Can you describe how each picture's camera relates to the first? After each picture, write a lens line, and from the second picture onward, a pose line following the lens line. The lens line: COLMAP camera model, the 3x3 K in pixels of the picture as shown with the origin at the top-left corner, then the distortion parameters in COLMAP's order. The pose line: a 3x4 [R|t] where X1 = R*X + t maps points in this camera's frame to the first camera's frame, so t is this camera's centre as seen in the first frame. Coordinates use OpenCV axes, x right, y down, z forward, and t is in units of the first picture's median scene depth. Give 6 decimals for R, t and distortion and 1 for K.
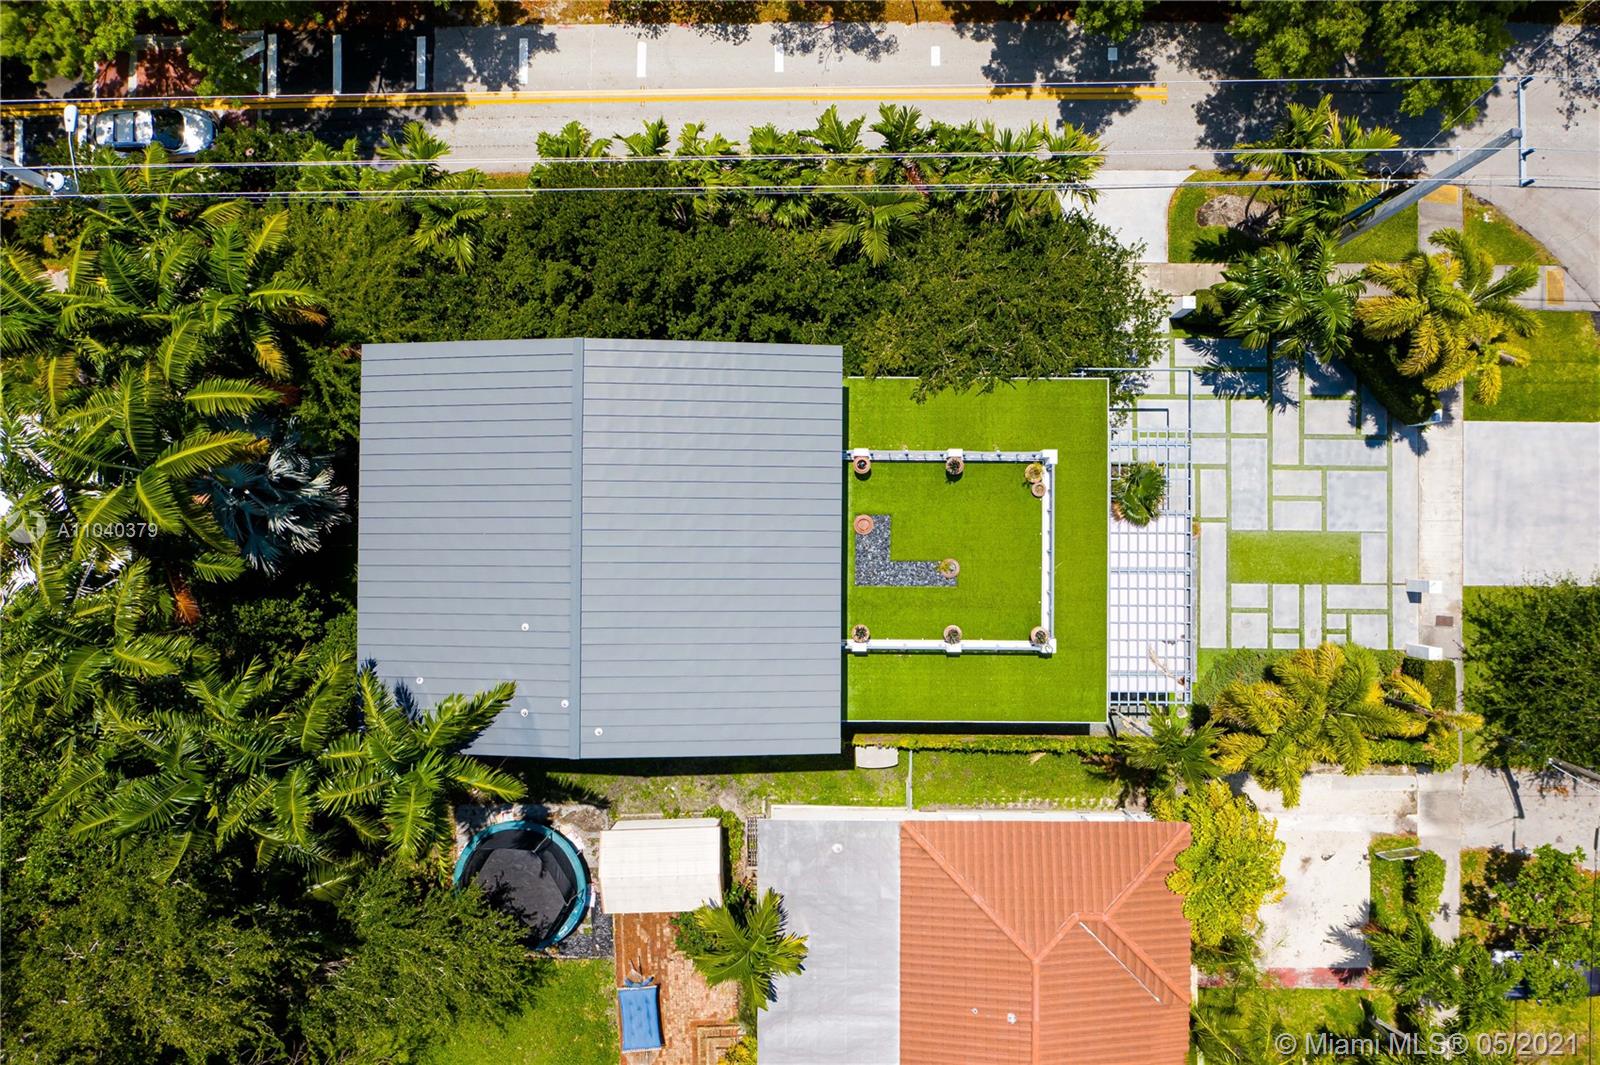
lens RADIAL K [[1274.4, 0, 800.0], [0, 1274.4, 532.5], [0, 0, 1]] dist [-0.006888, -0.004646]
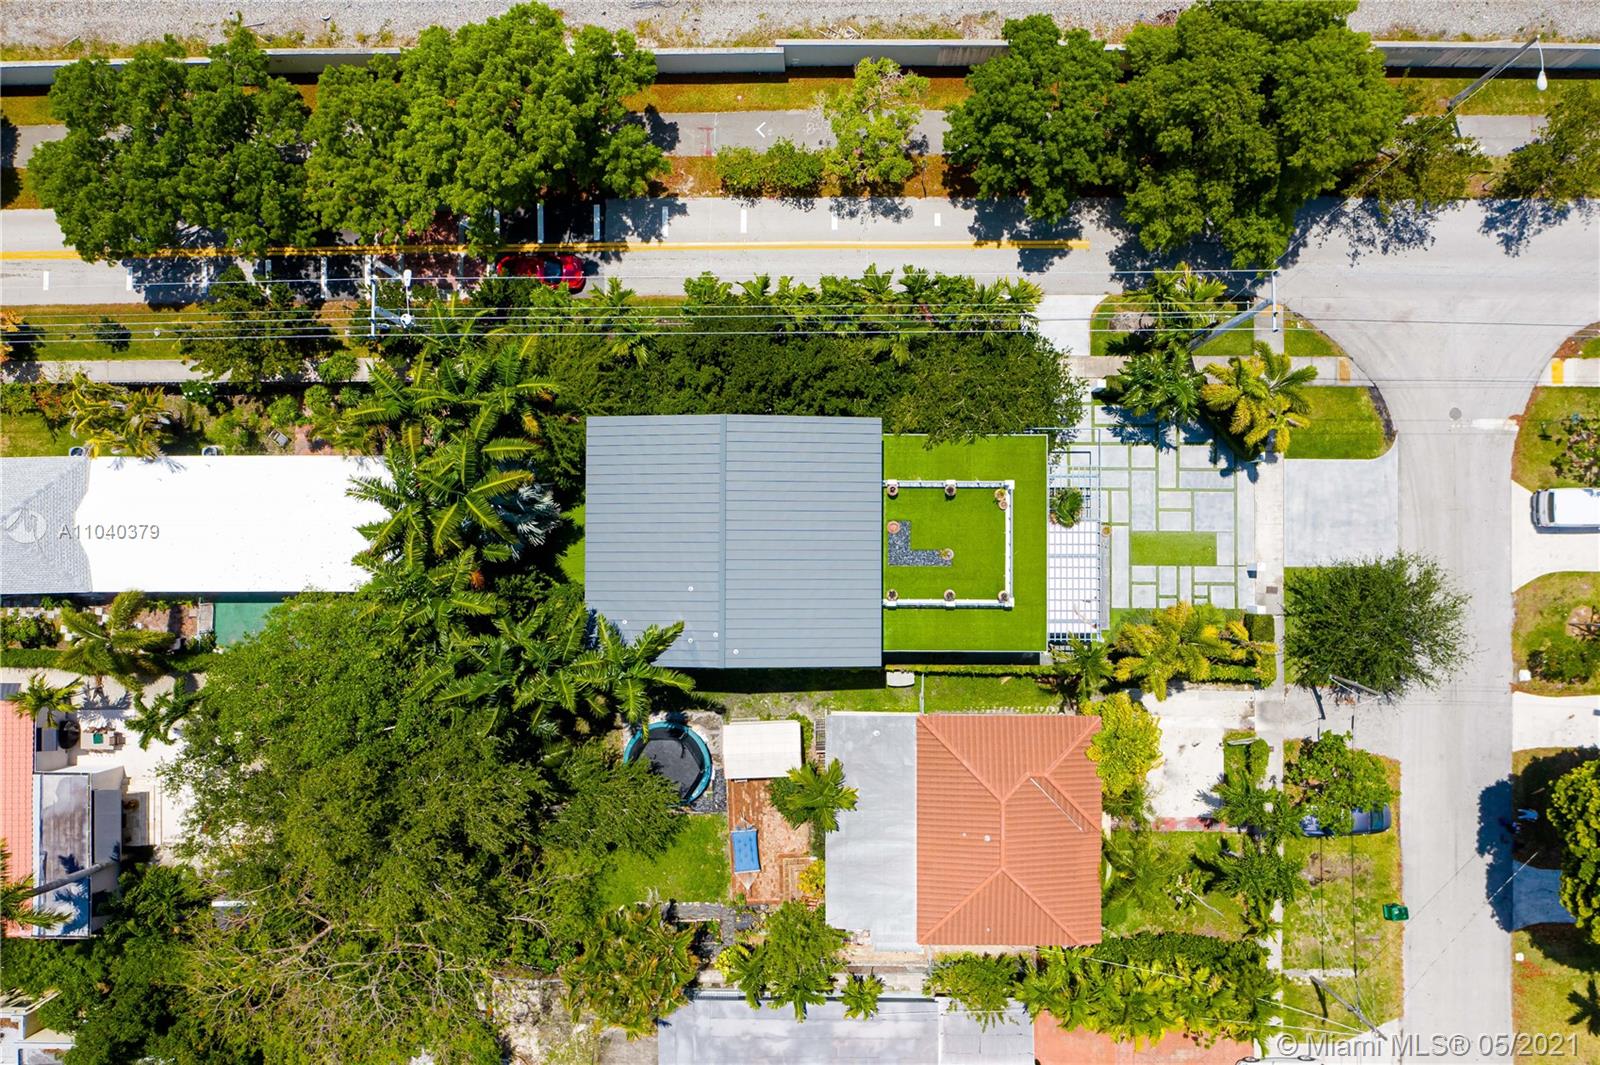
lens RADIAL K [[1251.5, 0, 795.3], [0, 1251.5, 525.4], [0, 0, 1]] dist [-0.000249, -0.052732]
pose [[0.999974, -0.001214, -0.007158, -0.056316], [0.001121, 0.999915, -0.012983, 0.010988], [0.007173, 0.012975, 0.999890, -0.517628]]
